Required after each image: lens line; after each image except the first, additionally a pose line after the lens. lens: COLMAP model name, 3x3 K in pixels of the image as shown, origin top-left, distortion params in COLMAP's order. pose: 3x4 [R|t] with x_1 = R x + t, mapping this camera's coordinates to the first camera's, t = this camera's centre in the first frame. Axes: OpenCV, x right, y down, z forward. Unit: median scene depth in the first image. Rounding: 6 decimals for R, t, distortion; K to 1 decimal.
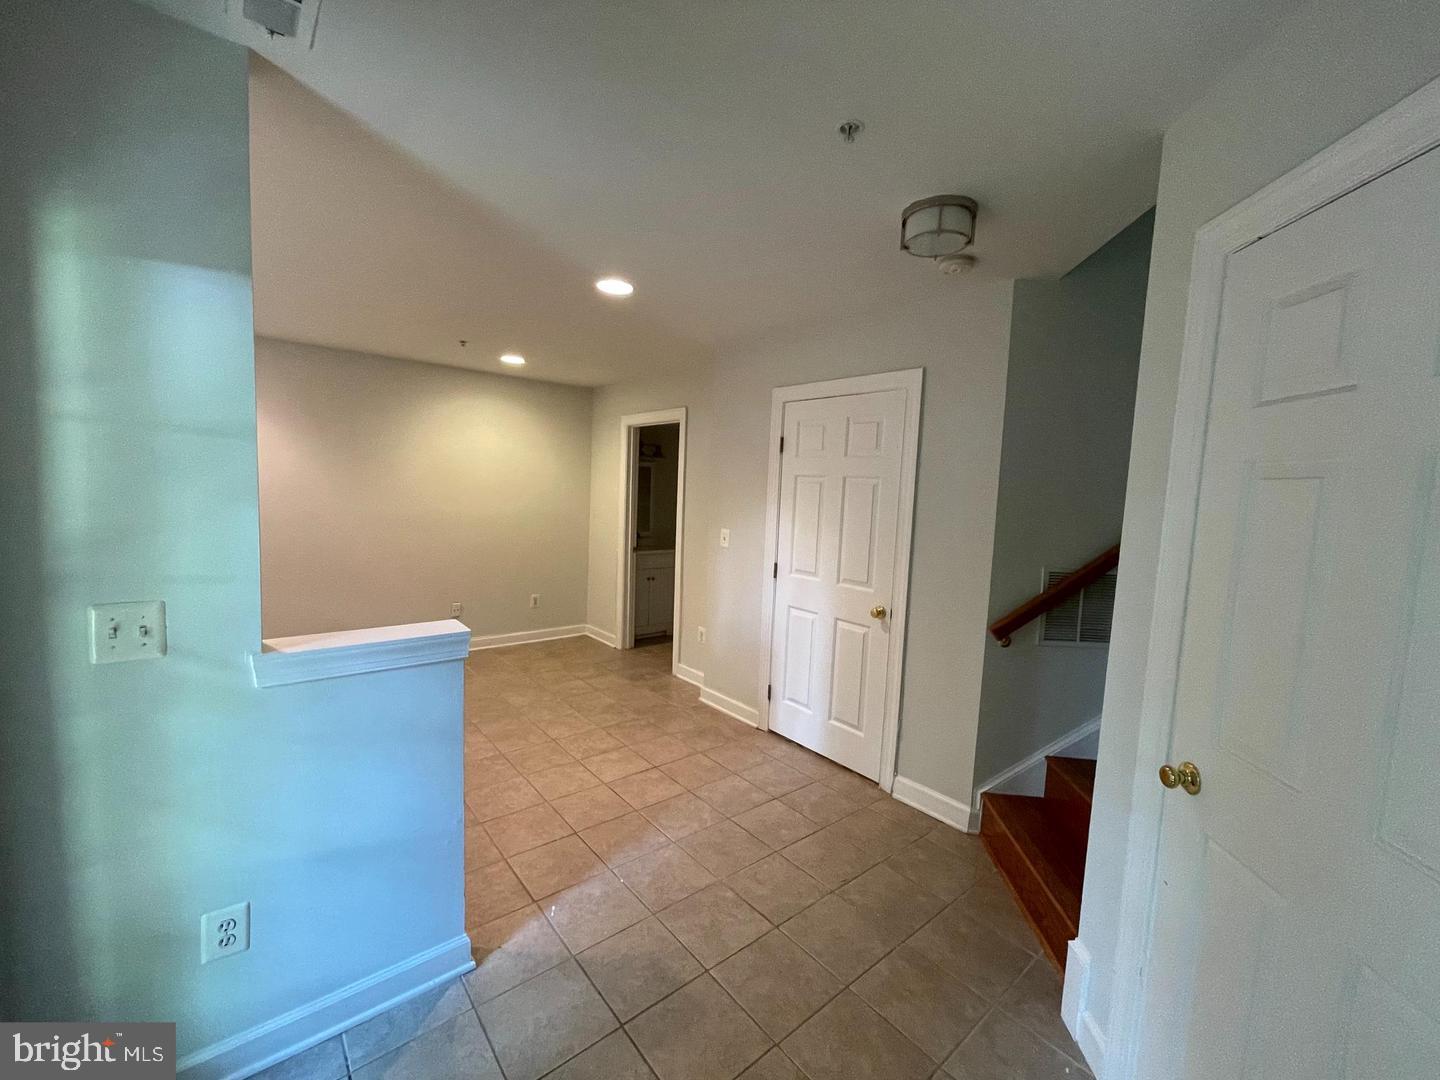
lens RADIAL K [[589.7, 0, 720.1], [0, 589.7, 535.6], [0, 0, 1]] dist [0.006045, -0.000374]
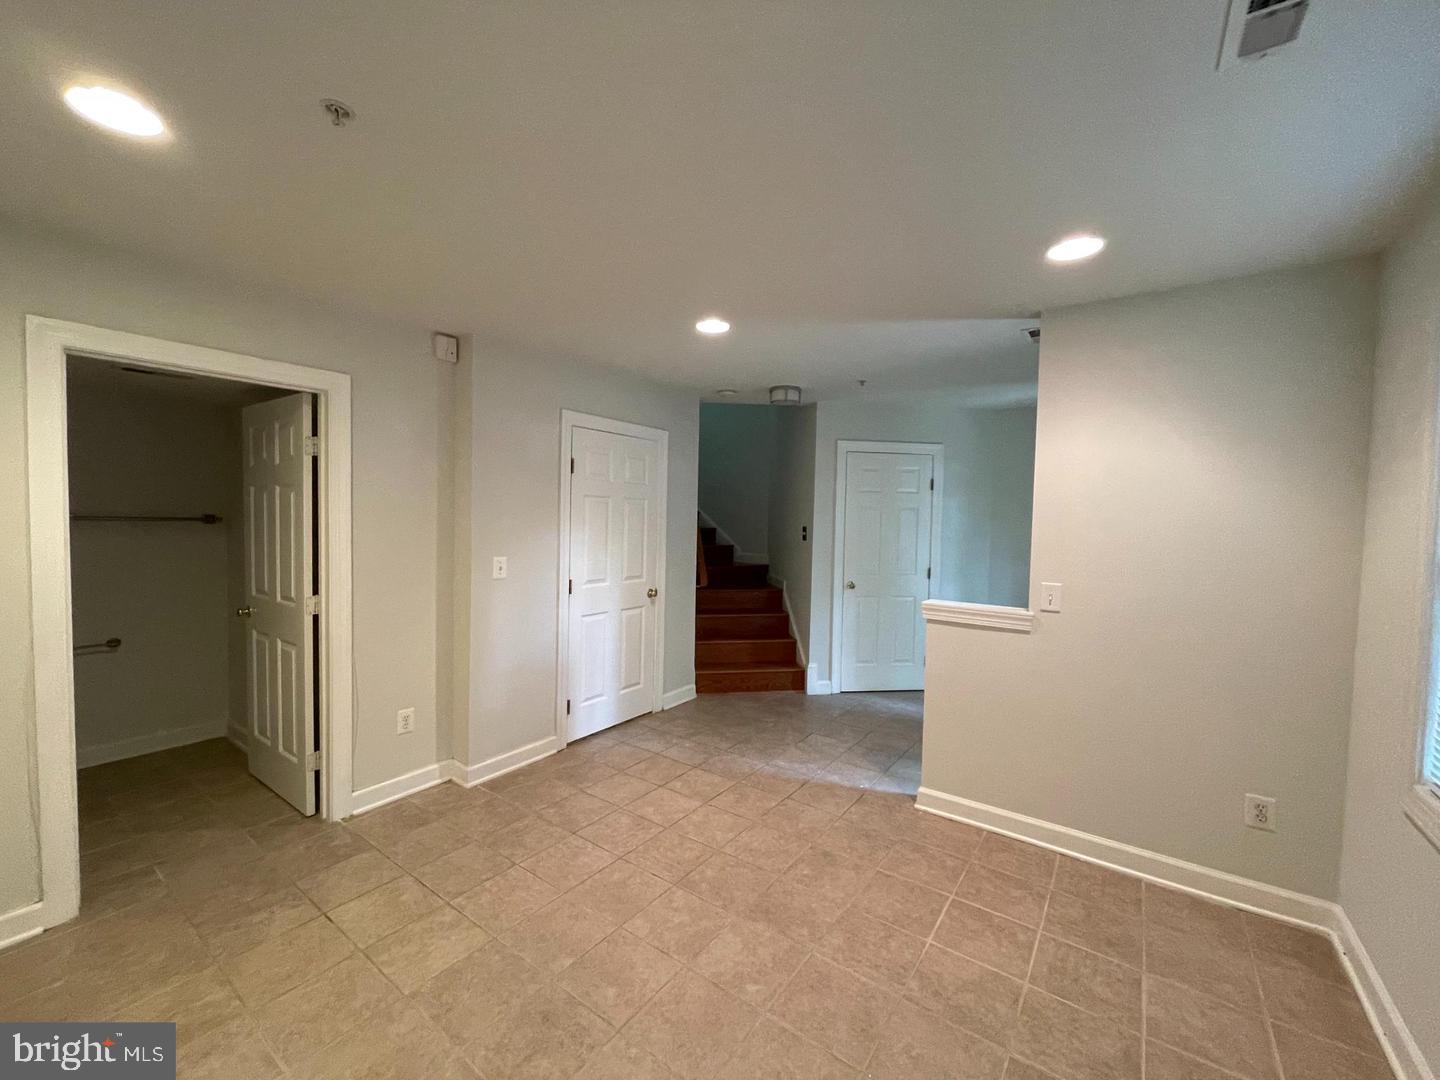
lens RADIAL K [[576.0, 0, 720.0], [0, 576.0, 540.0], [0, 0, 1]] dist [0.006907, 0.000007]
pose [[-0.247911, -0.083769, 0.965154, -0.971885], [0.053626, 0.993541, 0.100007, -0.113483], [-0.967297, 0.076550, -0.241817, 1.018855]]
